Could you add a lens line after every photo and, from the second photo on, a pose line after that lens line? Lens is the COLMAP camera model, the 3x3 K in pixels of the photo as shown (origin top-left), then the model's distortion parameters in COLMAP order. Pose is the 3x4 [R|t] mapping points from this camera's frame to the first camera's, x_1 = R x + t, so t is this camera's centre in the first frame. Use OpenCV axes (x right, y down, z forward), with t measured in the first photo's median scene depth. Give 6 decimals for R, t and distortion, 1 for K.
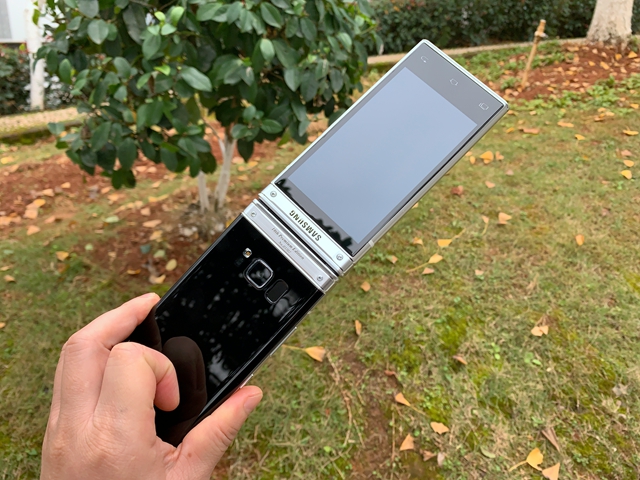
lens RADIAL K [[511.8, 0, 319.3], [0, 511.8, 234.4], [0, 0, 1]] dist [-0.003466, 0.002001]
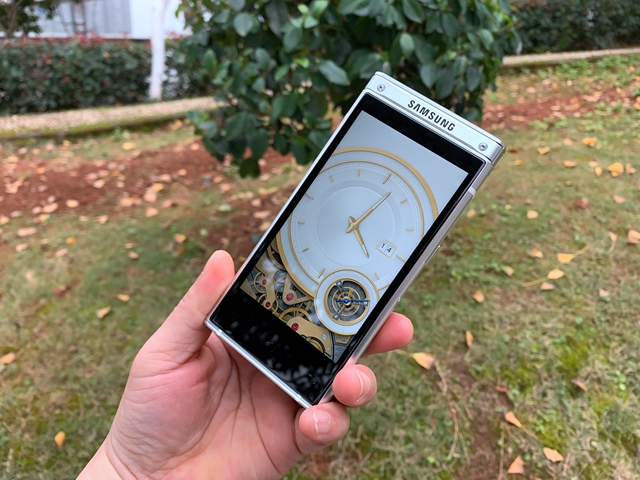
lens RADIAL K [[516.5, 0, 320.3], [0, 516.5, 235.8], [0, 0, 1]] dist [-0.016705, 0.017670]
pose [[0.983165, 0.079575, -0.164483, -0.053706], [-0.079585, 0.996807, 0.006538, 0.007032], [0.164478, 0.006663, 0.986358, 0.003091]]
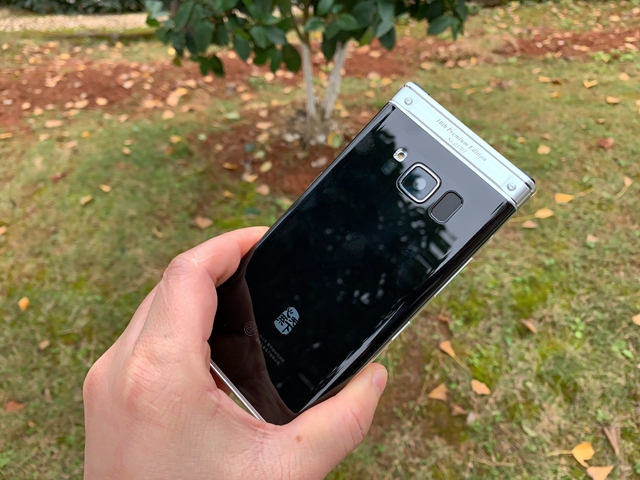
lens RADIAL K [[519.2, 0, 320.0], [0, 519.2, 240.0], [0, 0, 1]] dist [-0.002270, -0.005390]
pose [[0.934500, 0.215926, -0.282993, 0.157108], [-0.174810, 0.970922, 0.163562, 0.016633], [0.310082, -0.103379, 0.945072, 0.052855]]
